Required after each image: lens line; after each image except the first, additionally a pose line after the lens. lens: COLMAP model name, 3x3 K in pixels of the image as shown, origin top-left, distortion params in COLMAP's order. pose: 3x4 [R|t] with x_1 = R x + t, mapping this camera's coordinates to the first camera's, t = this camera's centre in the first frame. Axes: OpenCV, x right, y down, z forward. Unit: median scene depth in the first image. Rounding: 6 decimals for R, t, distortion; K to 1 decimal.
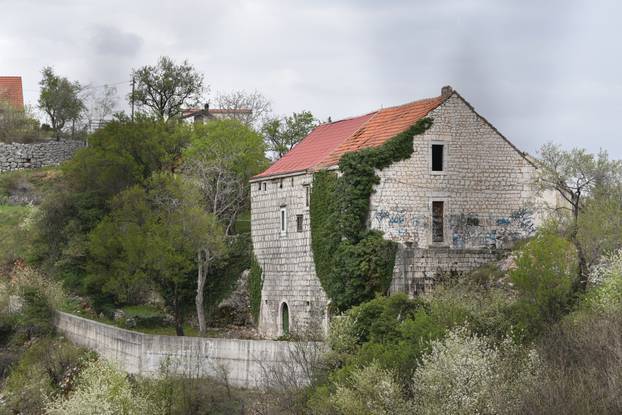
lens RADIAL K [[1894.7, 0, 311.0], [0, 1894.7, 207.5], [0, 0, 1]] dist [0.641724, -0.355361]
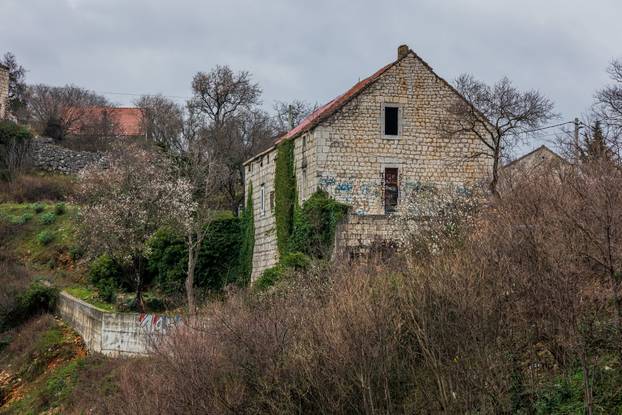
lens RADIAL K [[1386.9, 0, 329.6], [0, 1386.9, 207.6], [0, 0, 1]] dist [0.021089, 0.062331]
pose [[0.991528, -0.001253, -0.129884, 0.123127], [-0.003256, 0.999400, -0.034495, 0.038976], [0.129850, 0.034625, 0.990929, 0.324047]]
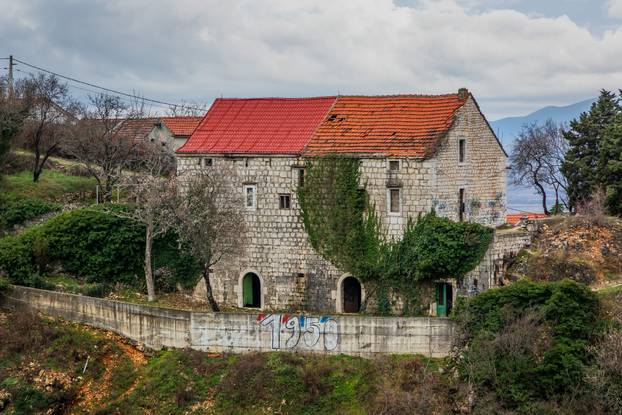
lens RADIAL K [[2184.9, 0, 311.0], [0, 2184.9, 207.5], [0, 0, 1]] dist [0.095442, -0.142114]
pose [[0.816242, -0.020542, 0.577345, -0.767982], [-0.024676, 0.997216, 0.070368, -0.082212], [-0.577183, -0.071684, 0.813463, -0.030827]]
